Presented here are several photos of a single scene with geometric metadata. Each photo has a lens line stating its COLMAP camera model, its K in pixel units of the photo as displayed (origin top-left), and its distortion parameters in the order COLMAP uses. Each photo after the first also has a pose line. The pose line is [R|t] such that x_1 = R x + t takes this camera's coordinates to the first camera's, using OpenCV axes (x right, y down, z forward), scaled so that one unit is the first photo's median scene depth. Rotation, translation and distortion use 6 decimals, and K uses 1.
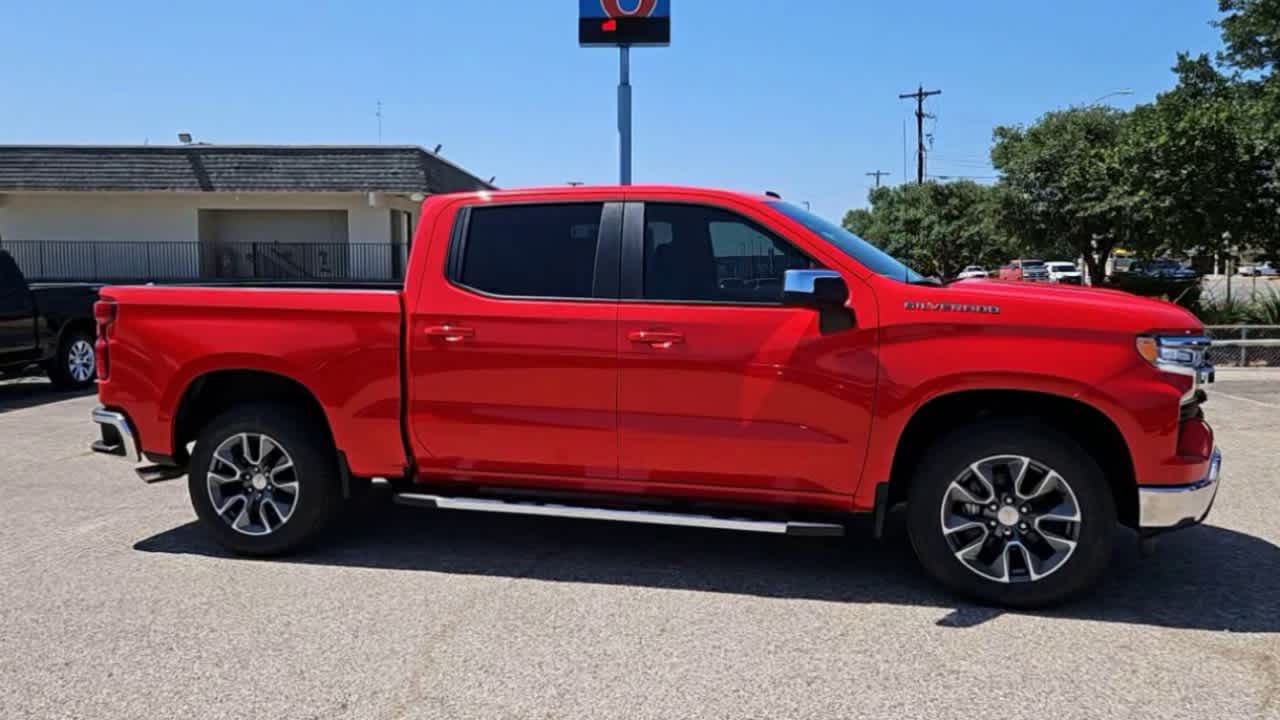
lens RADIAL K [[1153.0, 0, 664.9], [0, 1153.0, 358.8], [0, 0, 1]] dist [0.057215, 0.000898]
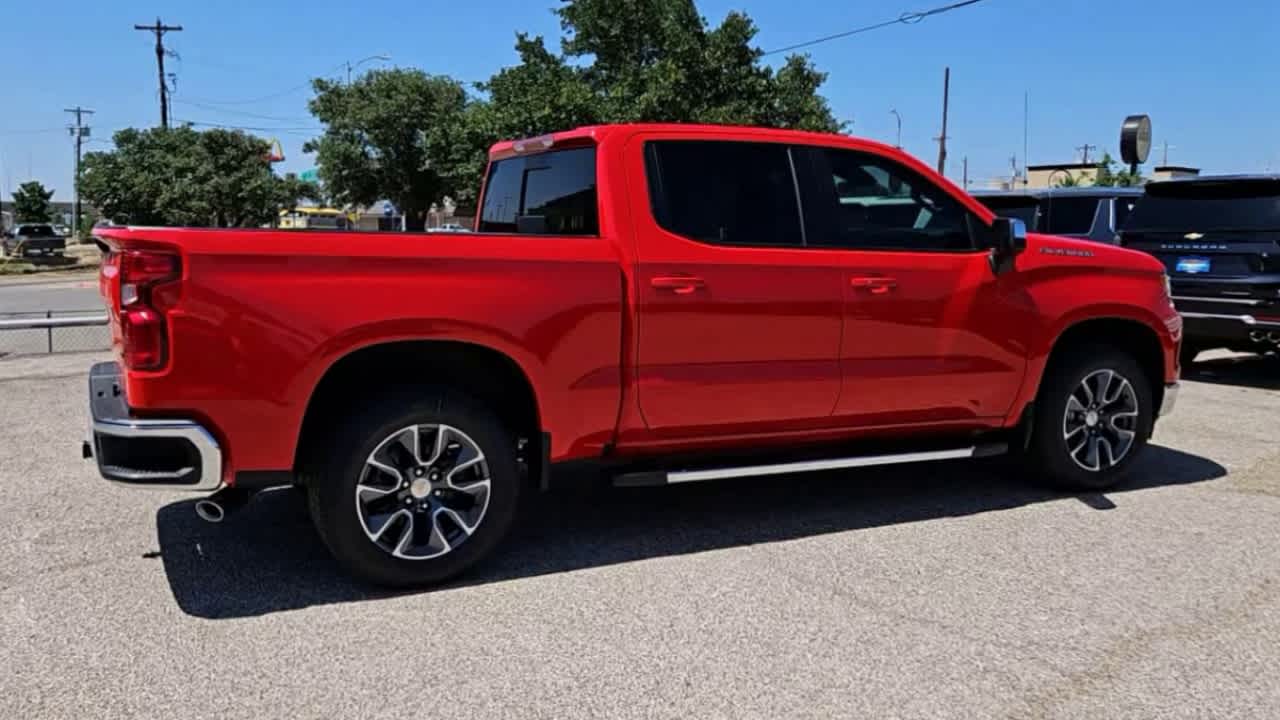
lens RADIAL K [[1153.0, 0, 664.9], [0, 1153.0, 358.8], [0, 0, 1]] dist [0.057215, 0.000898]
pose [[0.708841, -0.063904, 0.702468, -0.225330], [0.039486, 0.997921, 0.050937, -0.002947], [-0.704263, -0.008368, 0.709890, 0.105886]]
